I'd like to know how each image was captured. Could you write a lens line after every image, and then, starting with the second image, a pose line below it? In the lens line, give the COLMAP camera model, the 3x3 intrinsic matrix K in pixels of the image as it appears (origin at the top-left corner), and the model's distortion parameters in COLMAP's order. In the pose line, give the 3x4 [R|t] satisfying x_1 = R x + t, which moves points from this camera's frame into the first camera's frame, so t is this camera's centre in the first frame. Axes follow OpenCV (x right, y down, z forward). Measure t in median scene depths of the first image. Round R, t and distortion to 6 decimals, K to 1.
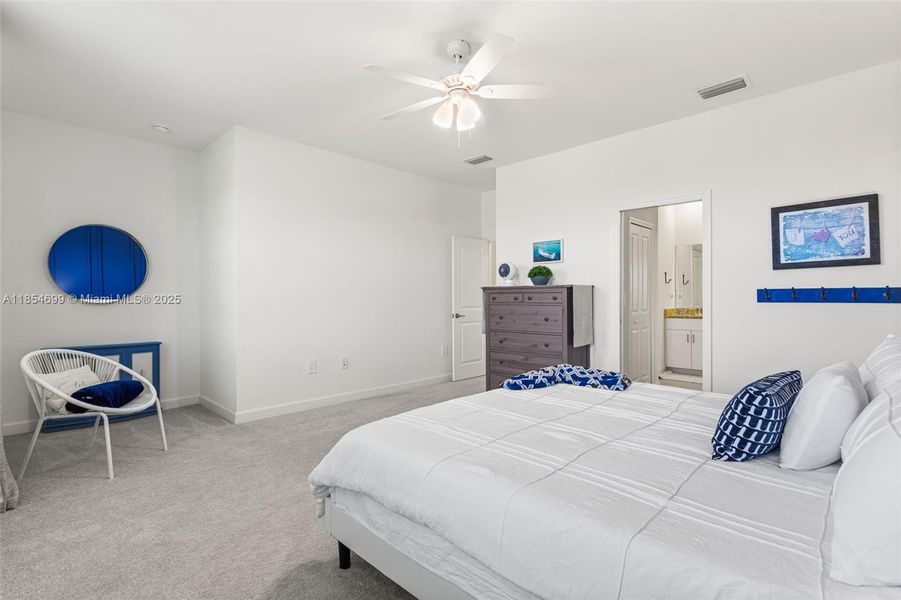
lens RADIAL K [[427.6, 0, 446.8], [0, 427.6, 299.5], [0, 0, 1]] dist [0.001798, 0.000751]
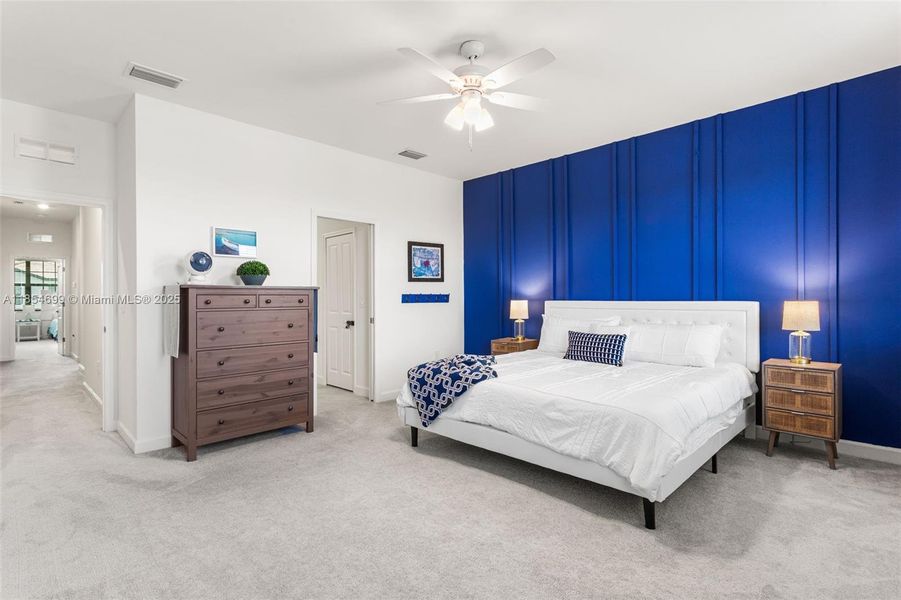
lens RADIAL K [[427.6, 0, 446.8], [0, 427.6, 299.5], [0, 0, 1]] dist [0.001798, 0.000751]
pose [[0.034027, -0.002027, 0.999419, -0.622787], [0.007549, 0.999970, 0.001771, -0.005878], [-0.999392, 0.007484, 0.034042, 0.662733]]
